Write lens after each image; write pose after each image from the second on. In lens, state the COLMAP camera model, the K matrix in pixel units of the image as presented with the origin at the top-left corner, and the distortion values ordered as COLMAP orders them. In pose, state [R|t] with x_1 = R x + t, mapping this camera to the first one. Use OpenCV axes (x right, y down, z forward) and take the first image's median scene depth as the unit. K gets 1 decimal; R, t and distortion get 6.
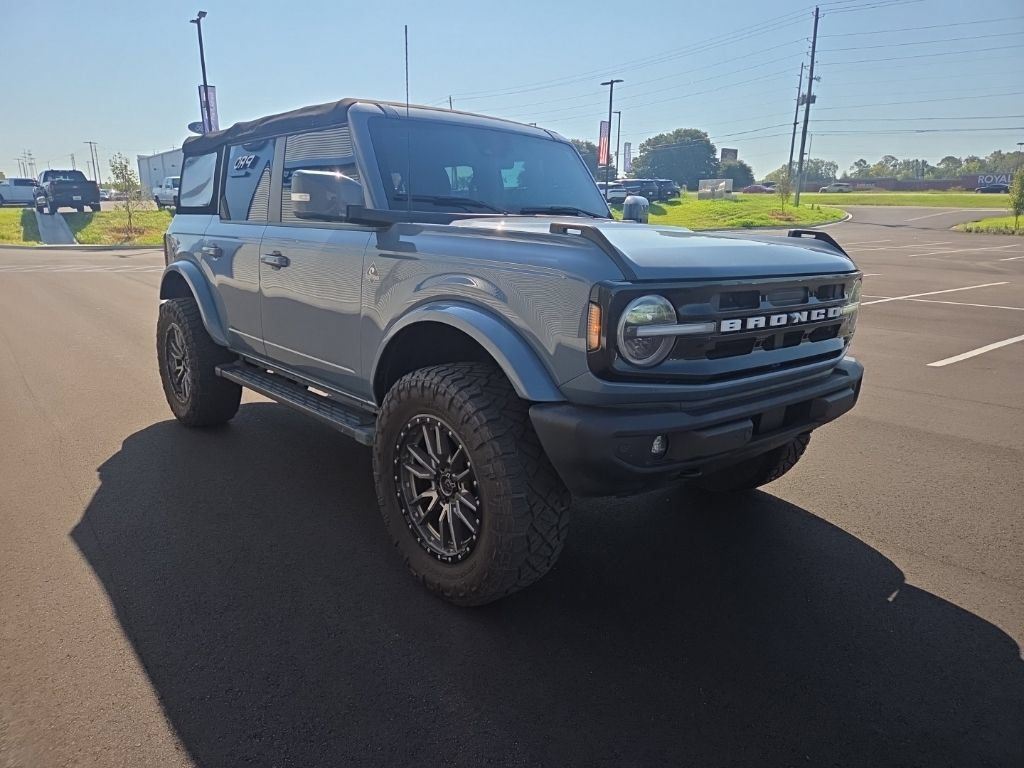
lens RADIAL K [[682.9, 0, 507.1], [0, 682.9, 396.2], [0, 0, 1]] dist [0.073192, -0.069100]
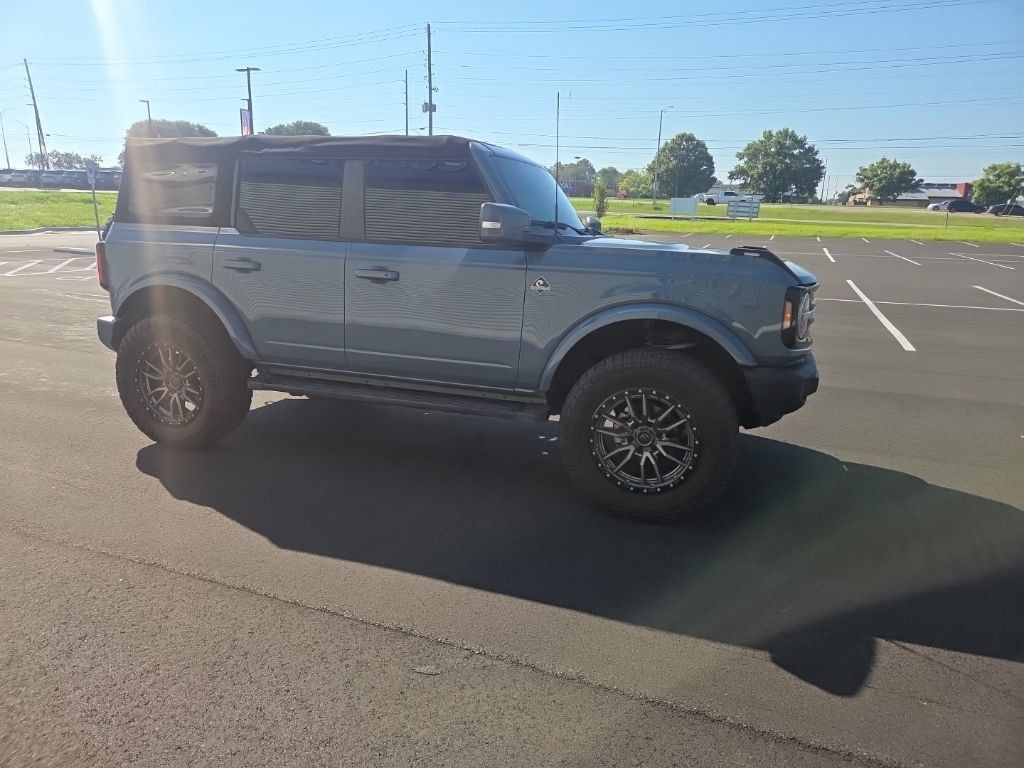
lens RADIAL K [[680.9, 0, 499.7], [0, 680.9, 384.3], [0, 0, 1]] dist [0.075151, -0.069180]
pose [[0.872787, -0.102144, 0.477294, -0.585557], [0.104421, 0.994293, 0.021839, -0.021934], [-0.476801, 0.030779, 0.878472, -0.038085]]
